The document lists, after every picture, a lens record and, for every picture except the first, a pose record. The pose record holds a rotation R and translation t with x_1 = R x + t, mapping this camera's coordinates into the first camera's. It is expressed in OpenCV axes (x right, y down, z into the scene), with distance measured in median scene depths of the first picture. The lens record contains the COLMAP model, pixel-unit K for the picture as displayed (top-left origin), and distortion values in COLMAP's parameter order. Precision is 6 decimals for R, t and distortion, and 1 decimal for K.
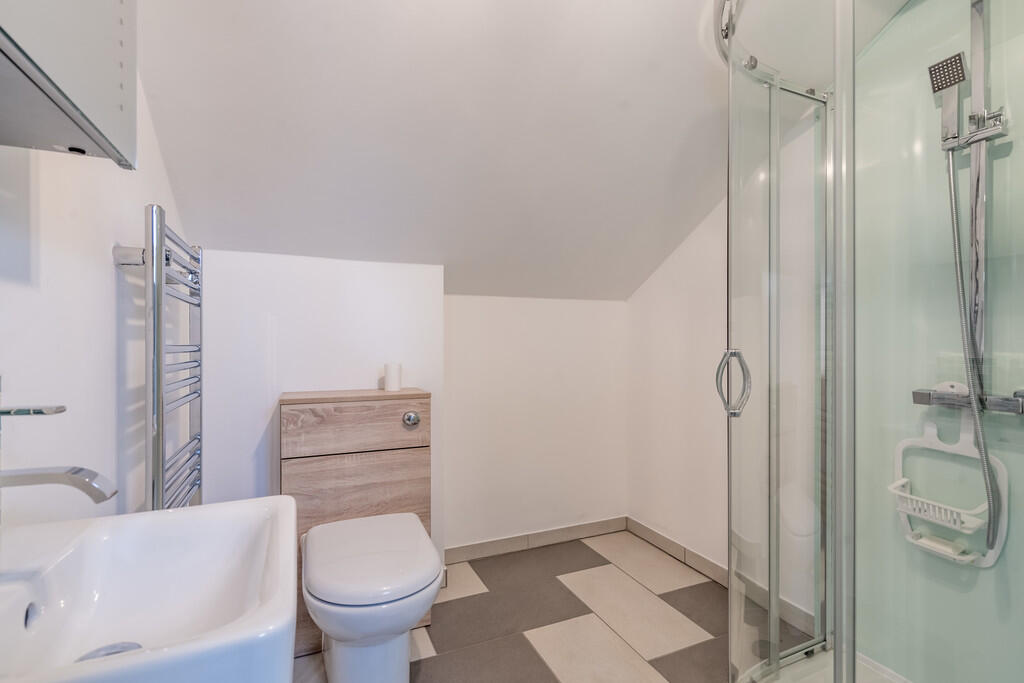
lens RADIAL K [[474.0, 0, 513.6], [0, 474.0, 340.9], [0, 0, 1]] dist [-0.004428, -0.000975]
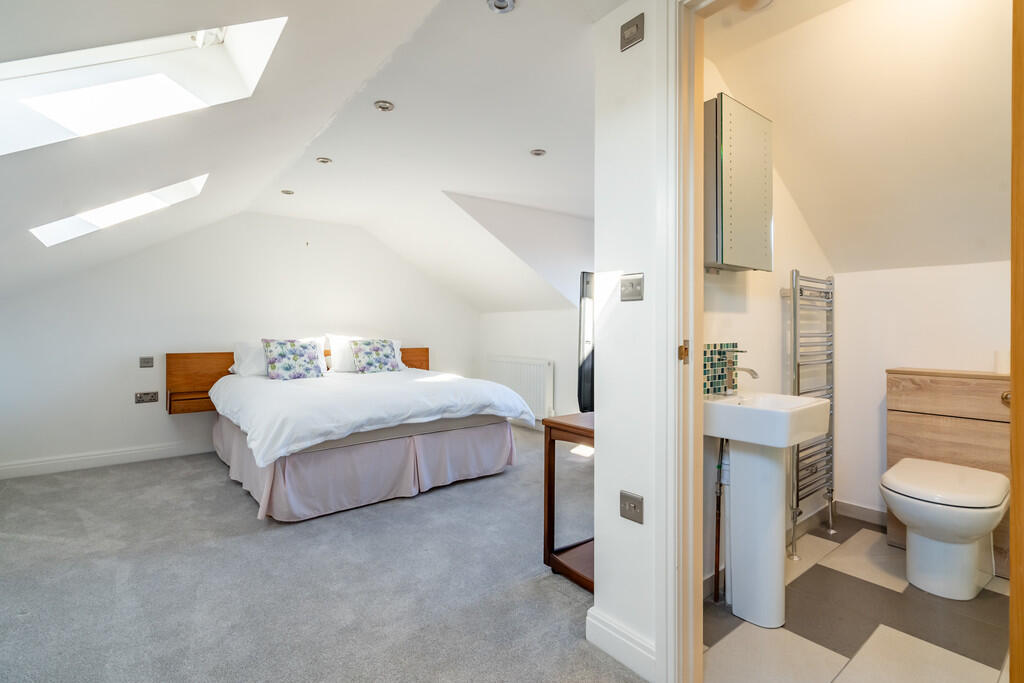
lens RADIAL K [[474.0, 0, 512.7], [0, 474.0, 334.5], [0, 0, 1]] dist [-0.004428, -0.000975]
pose [[0.237140, 0.004623, -0.971464, 0.661206], [0.003836, 0.999976, 0.005695, -0.001607], [0.971468, -0.005077, 0.237117, -0.492799]]
